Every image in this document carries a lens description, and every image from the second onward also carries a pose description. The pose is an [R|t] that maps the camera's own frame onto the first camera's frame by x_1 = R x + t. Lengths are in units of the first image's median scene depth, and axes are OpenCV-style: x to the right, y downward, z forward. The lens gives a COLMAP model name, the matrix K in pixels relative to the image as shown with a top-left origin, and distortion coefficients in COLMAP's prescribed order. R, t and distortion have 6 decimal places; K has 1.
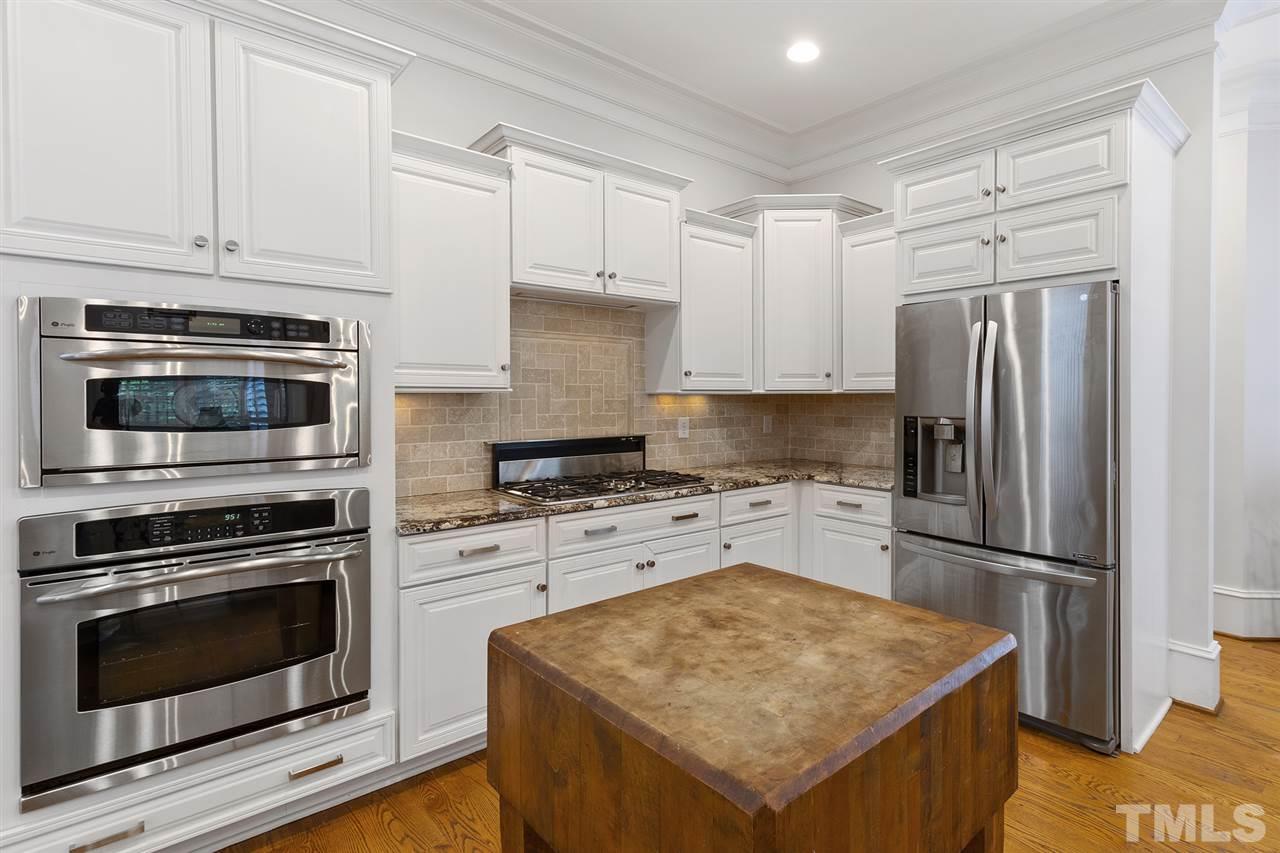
lens RADIAL K [[625.4, 0, 726.6], [0, 625.4, 398.3], [0, 0, 1]] dist [0.025295, 0.000379]
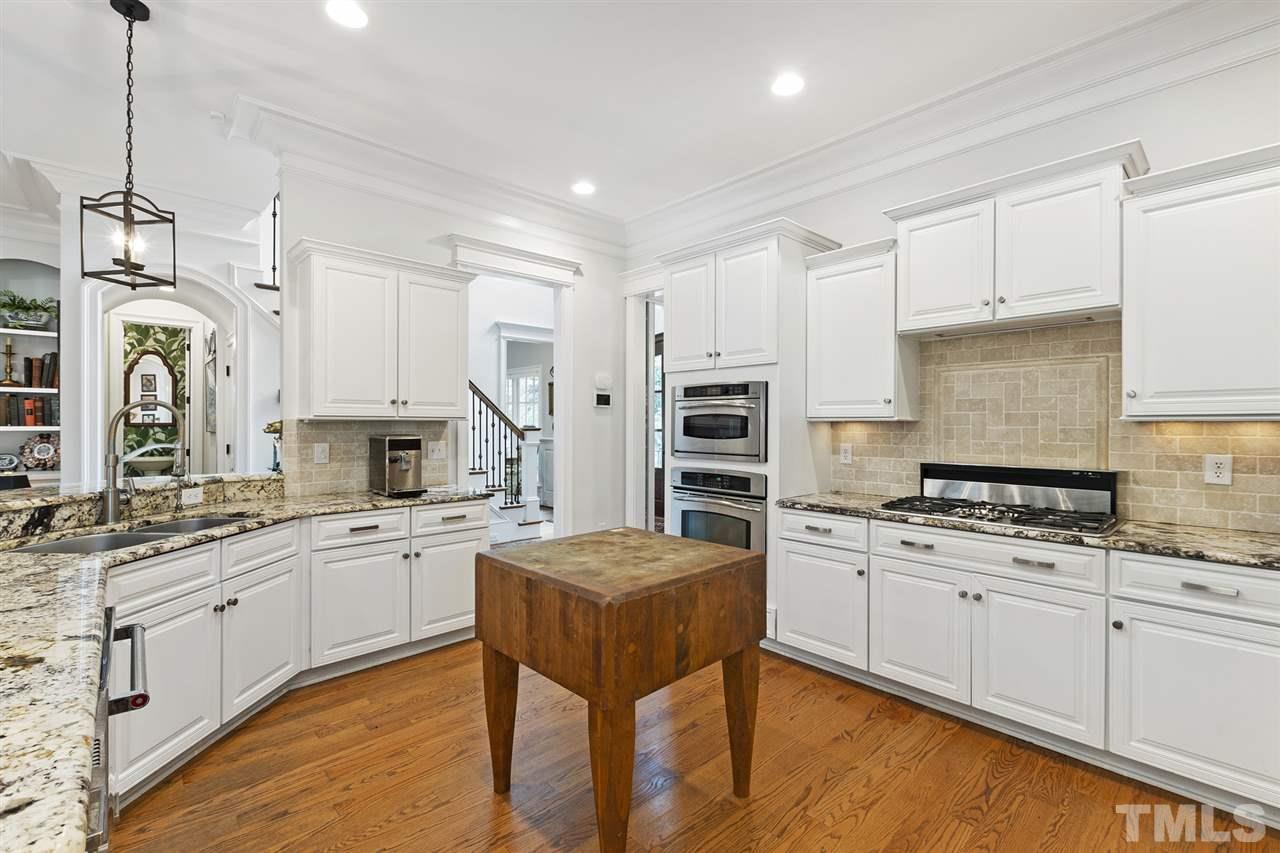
lens RADIAL K [[564.2, 0, 641.2], [0, 564.2, 425.1], [0, 0, 1]] dist [0.003495, -0.000349]
pose [[0.006989, 0.002905, -0.999971, 0.713413], [-0.006540, 0.999975, 0.002859, -0.000154], [0.999954, 0.006520, 0.007008, 0.450901]]
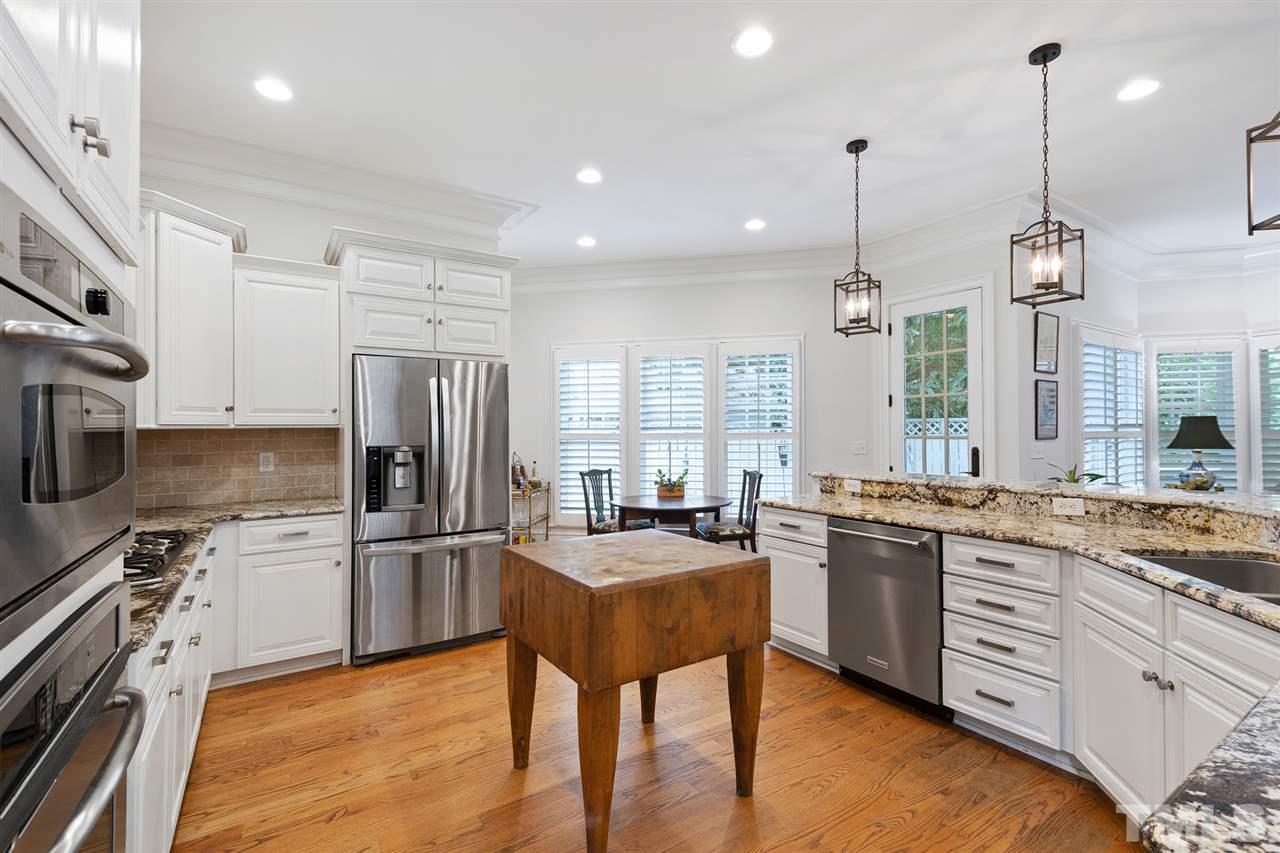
lens RADIAL K [[564.2, 0, 639.1], [0, 564.2, 425.5], [0, 0, 1]] dist [0.003495, -0.000349]
pose [[0.174724, 0.001997, 0.984615, -0.558477], [0.013134, 0.999904, -0.004359, -0.000712], [-0.984530, 0.013694, 0.174681, 0.230186]]
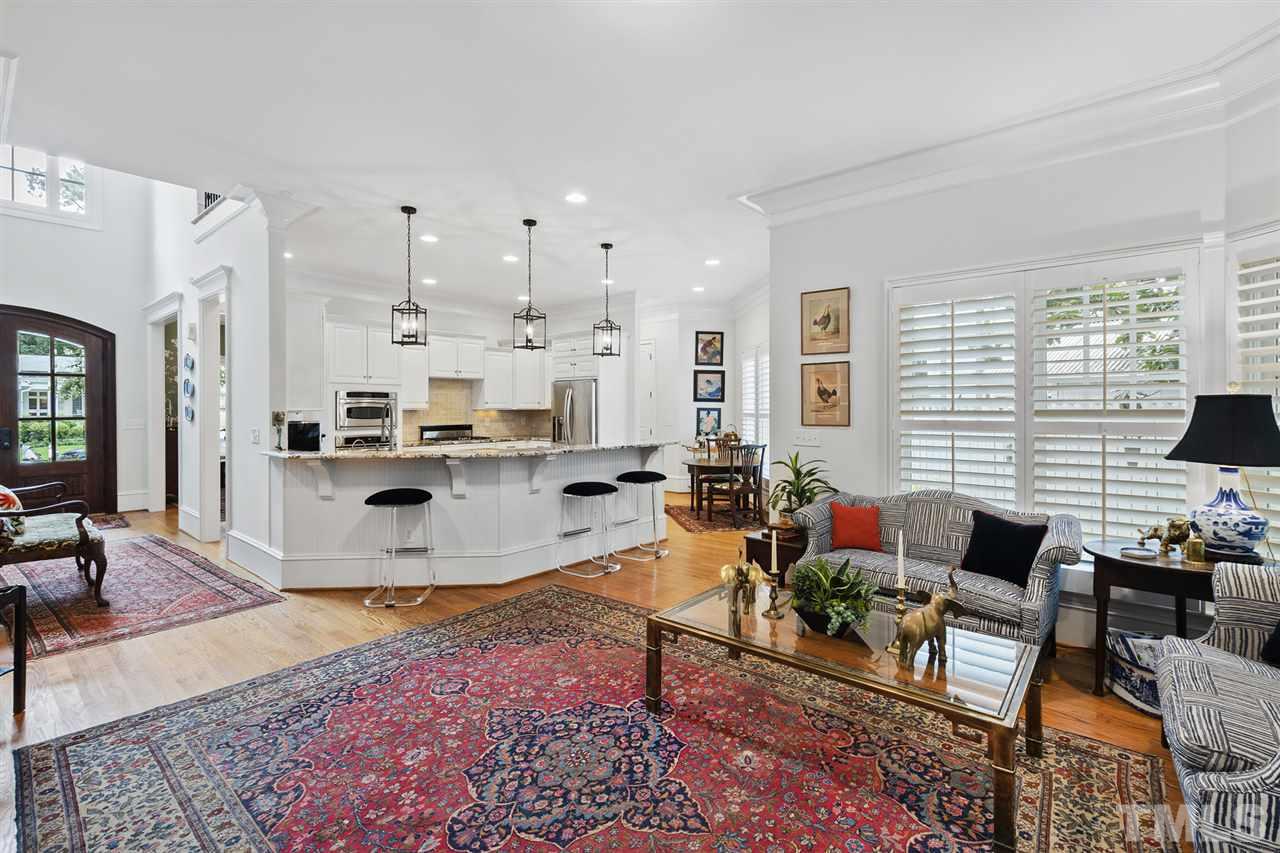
lens RADIAL K [[564.2, 0, 639.9], [0, 564.2, 416.7], [0, 0, 1]] dist [0.003495, -0.000349]
pose [[0.993211, -0.003209, 0.116286, 0.386980], [0.002201, 0.999959, 0.008800, 0.003571], [-0.116309, -0.008485, 0.993177, -1.934415]]
